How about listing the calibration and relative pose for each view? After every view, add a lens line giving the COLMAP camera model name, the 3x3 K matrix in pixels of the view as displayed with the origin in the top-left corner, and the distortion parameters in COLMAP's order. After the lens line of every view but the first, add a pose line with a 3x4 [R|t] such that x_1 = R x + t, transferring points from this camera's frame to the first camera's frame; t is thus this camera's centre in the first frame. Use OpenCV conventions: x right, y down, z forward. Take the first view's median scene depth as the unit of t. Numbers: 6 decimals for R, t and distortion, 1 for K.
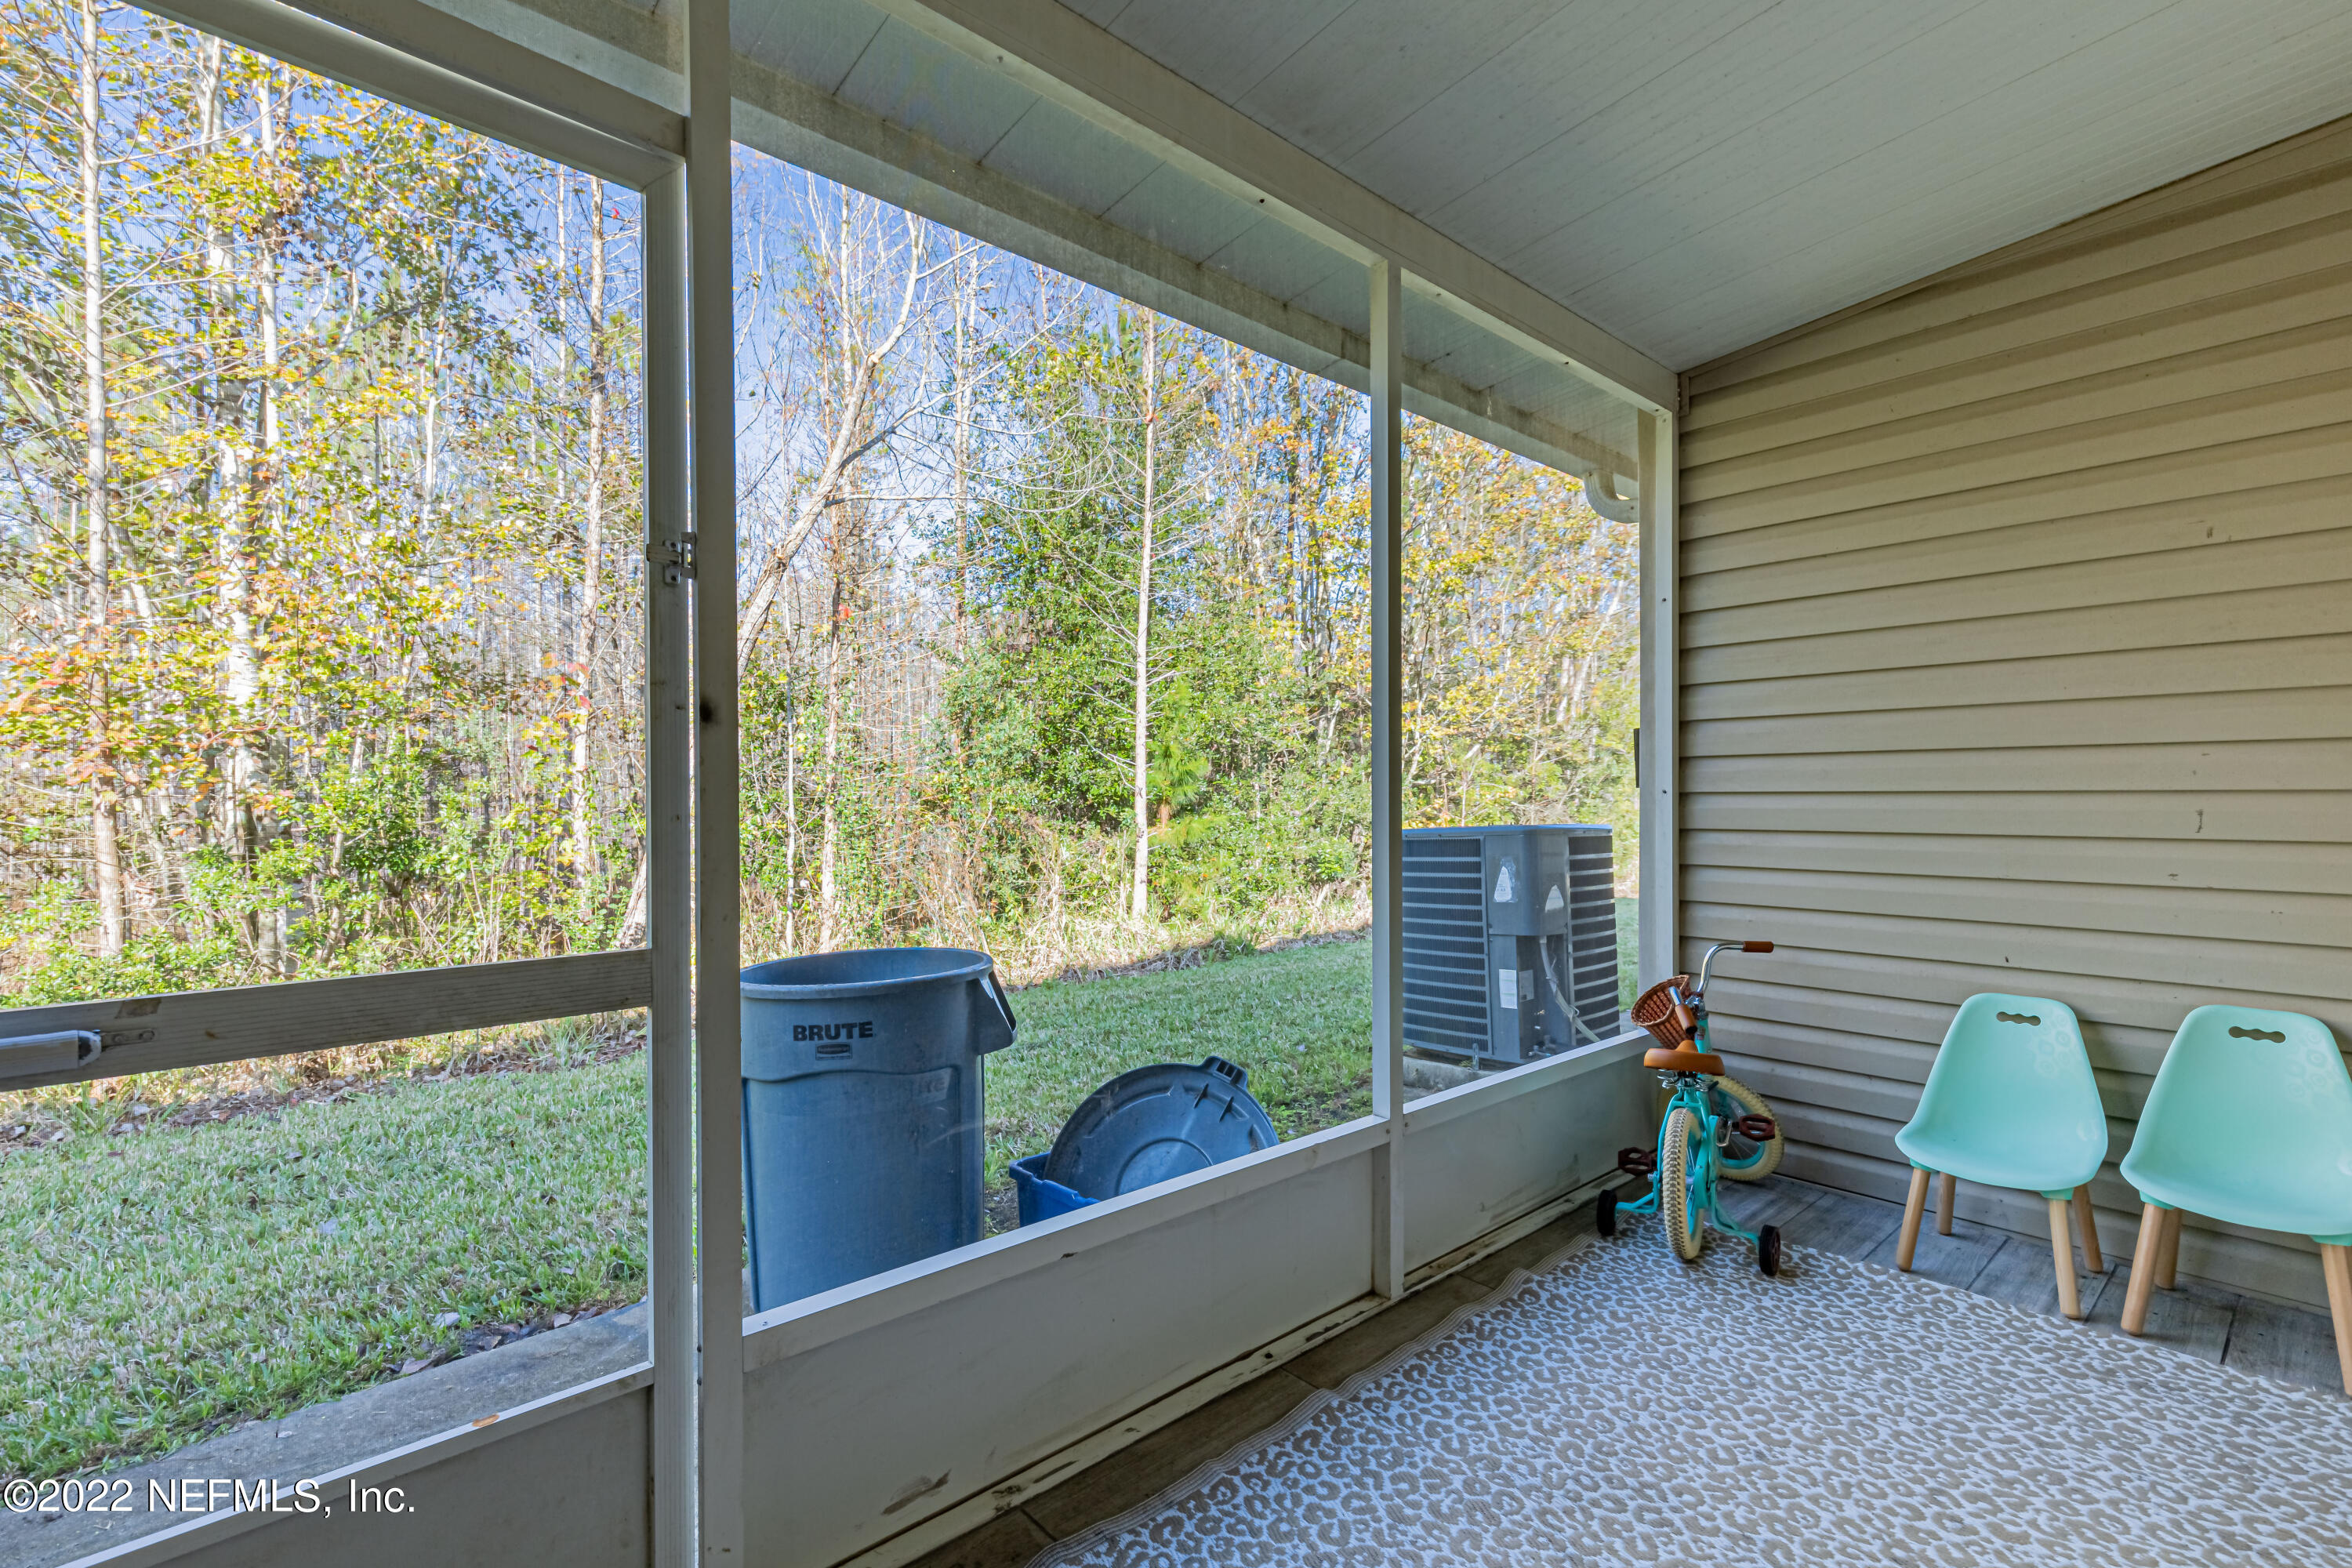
lens RADIAL K [[1058.4, 0, 1192.4], [0, 1058.4, 792.4], [0, 0, 1]] dist [0.002377, 0.000393]
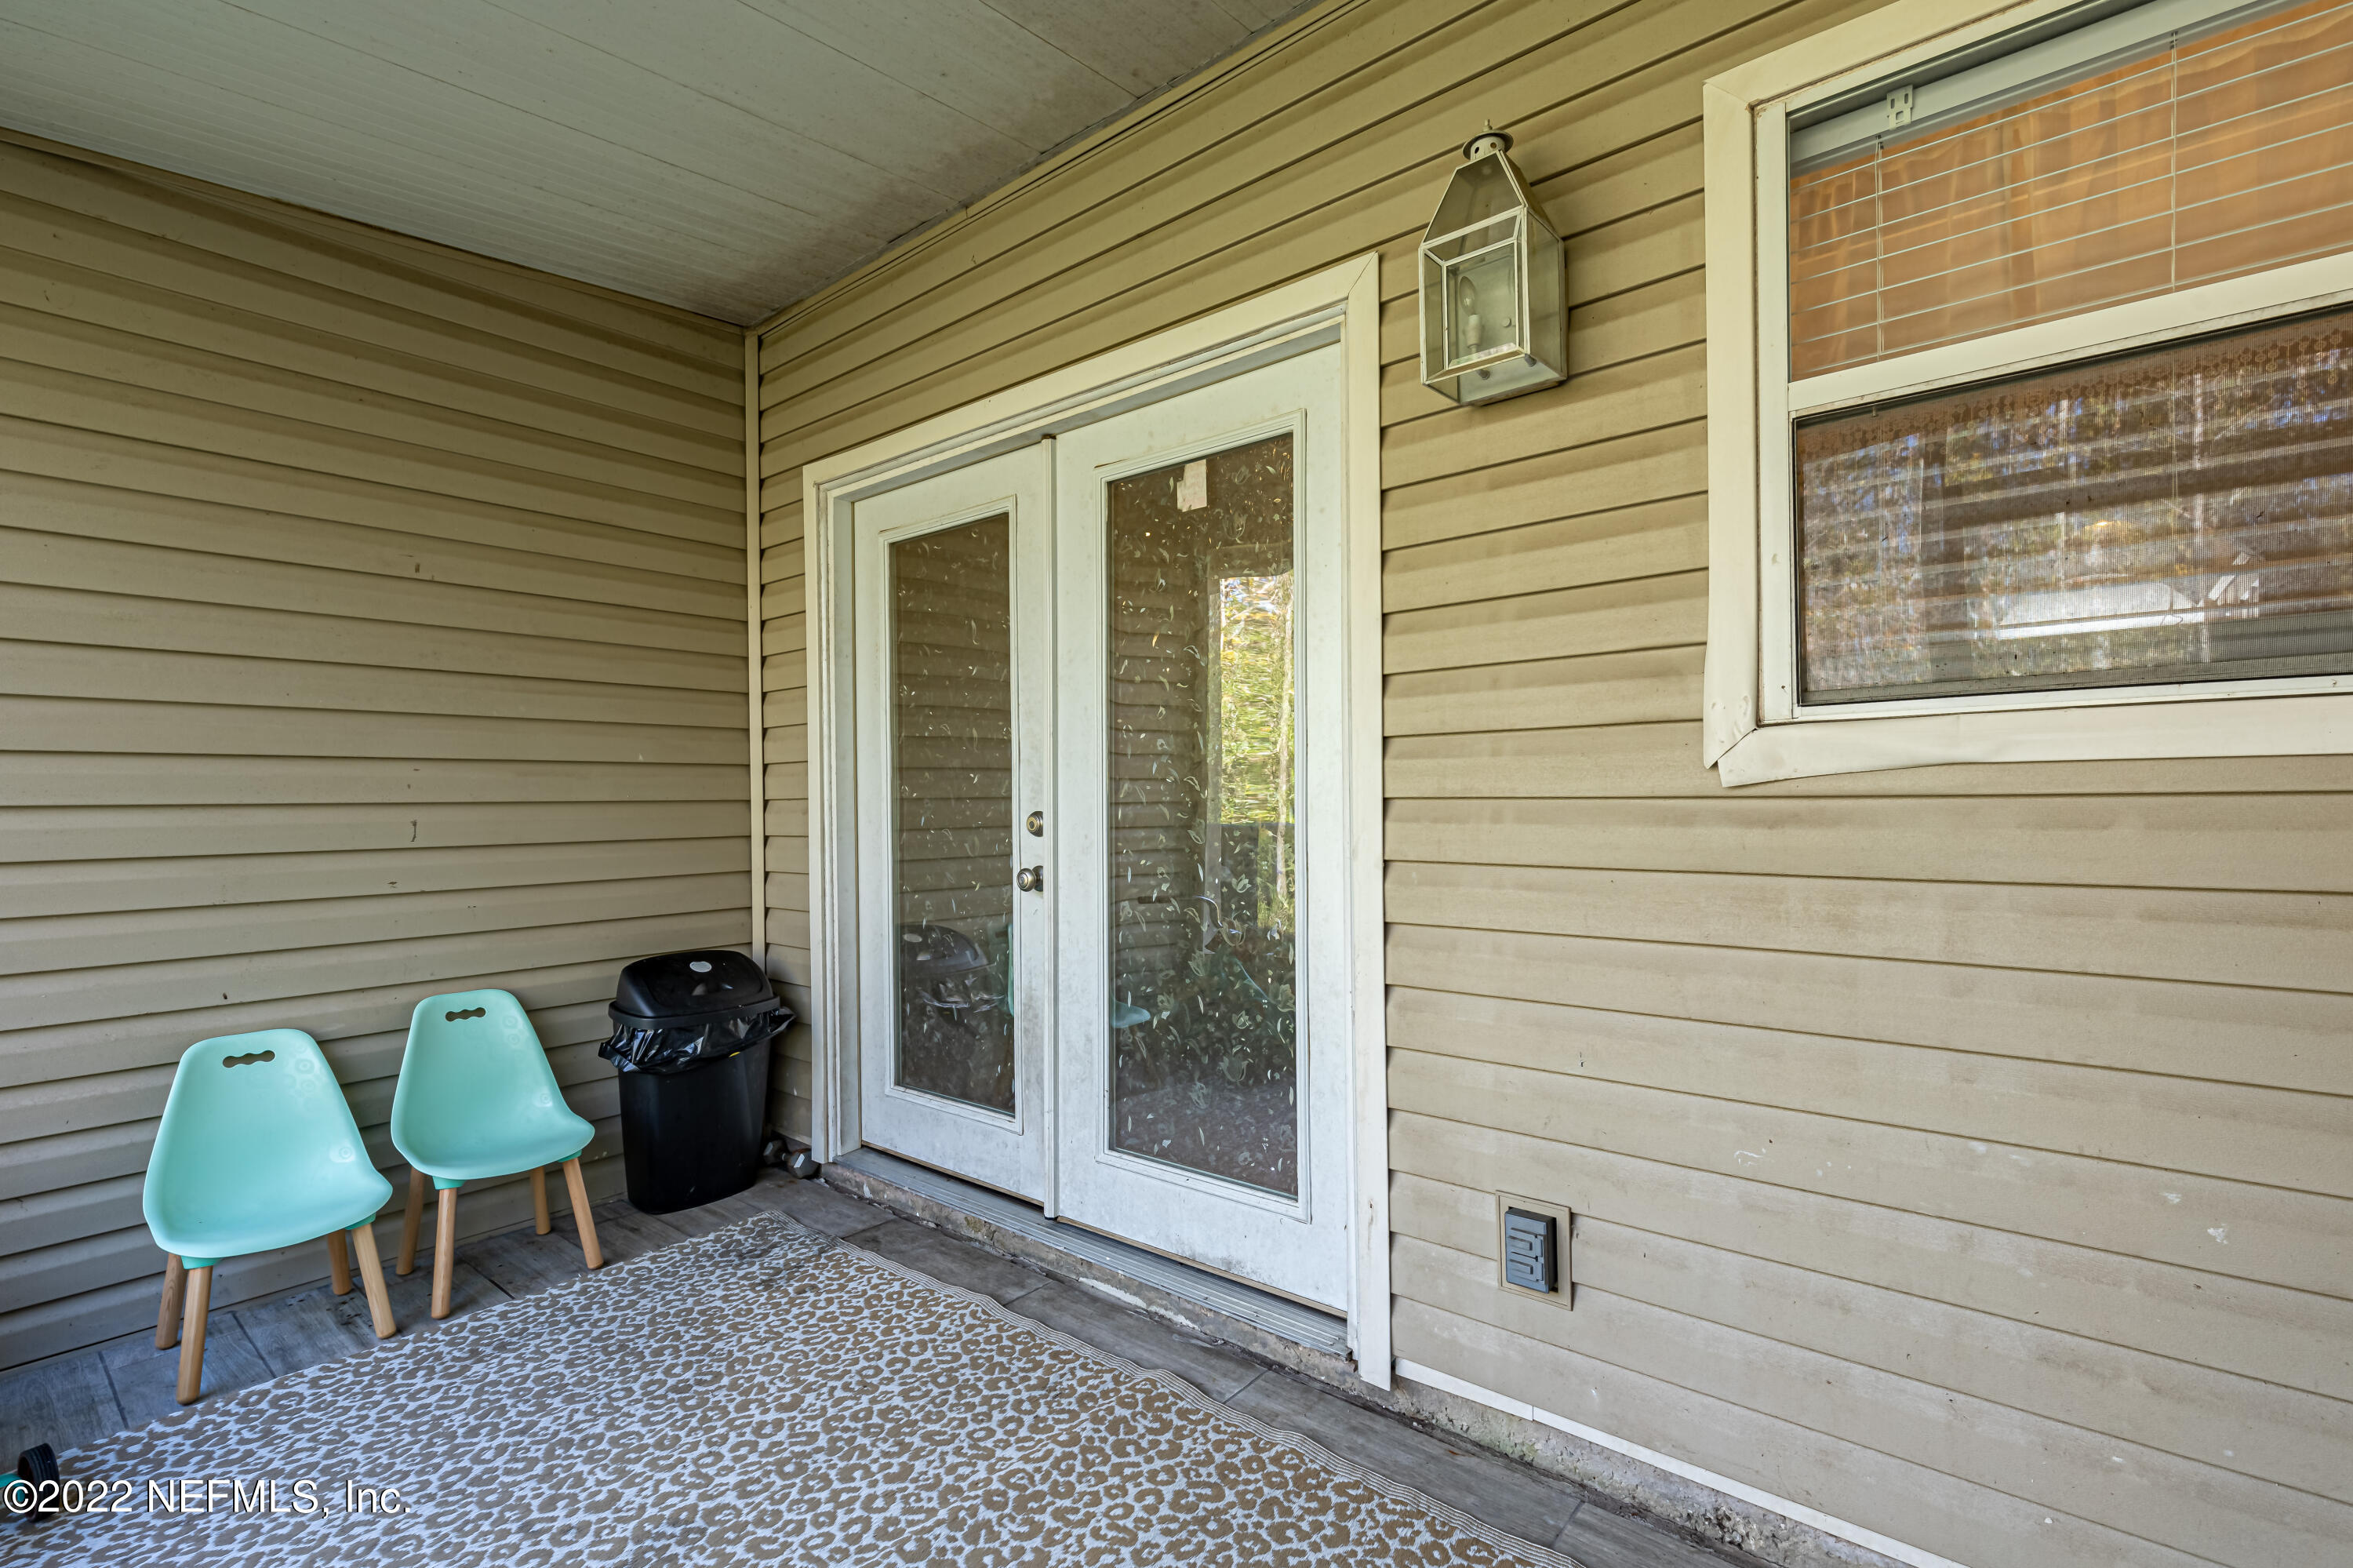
lens RADIAL K [[1058.9, 0, 1172.3], [0, 1058.9, 795.9], [0, 0, 1]] dist [0.002377, 0.000393]
pose [[-0.144814, 0.008750, 0.989420, -0.250283], [0.010319, 0.999920, -0.007332, 0.007557], [-0.989405, 0.009148, -0.144892, 0.408296]]
